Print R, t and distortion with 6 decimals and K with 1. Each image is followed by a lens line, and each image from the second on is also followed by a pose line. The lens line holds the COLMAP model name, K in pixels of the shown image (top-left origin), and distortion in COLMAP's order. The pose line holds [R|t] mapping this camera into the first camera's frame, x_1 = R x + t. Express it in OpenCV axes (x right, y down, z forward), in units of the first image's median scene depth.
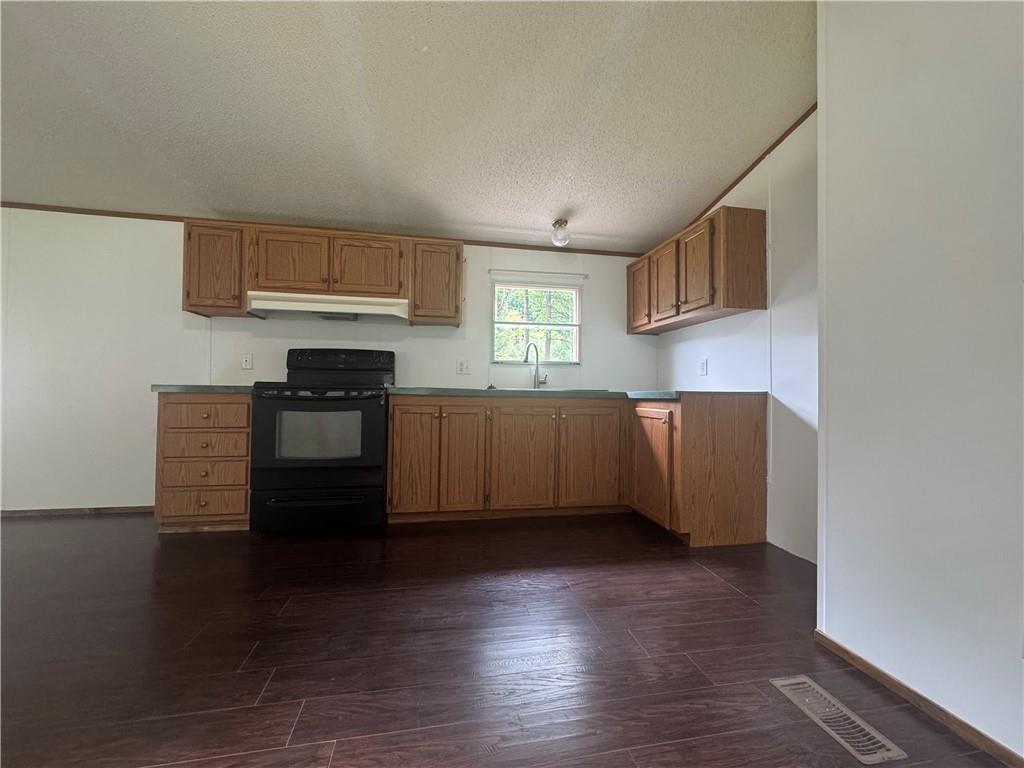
lens RADIAL K [[409.0, 0, 512.0], [0, 409.0, 384.0], [0, 0, 1]] dist [0.000808, 0.000092]
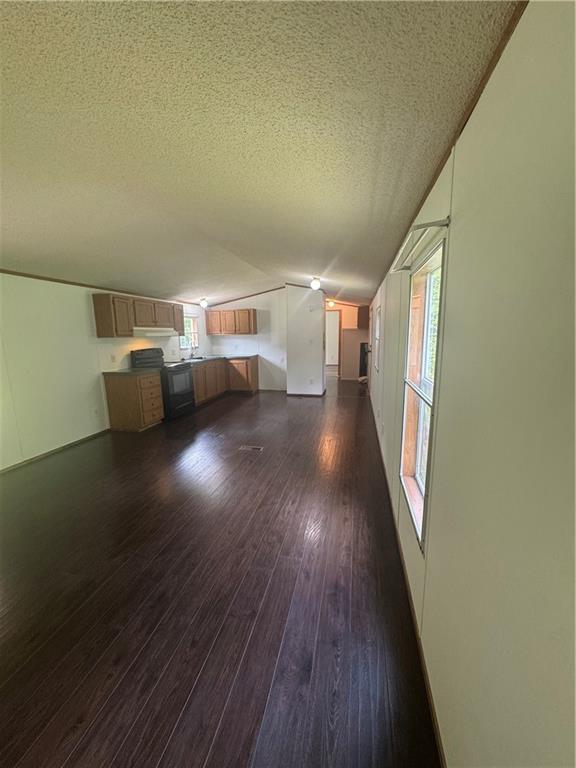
lens RADIAL K [[306.8, 0, 288.0], [0, 306.8, 384.0], [0, 0, 1]] dist [0.000808, 0.000092]
pose [[0.392201, -0.168658, 0.904286, -1.836365], [0.006112, 0.983504, 0.180783, -0.213207], [-0.919859, -0.065377, 0.386762, -0.446593]]
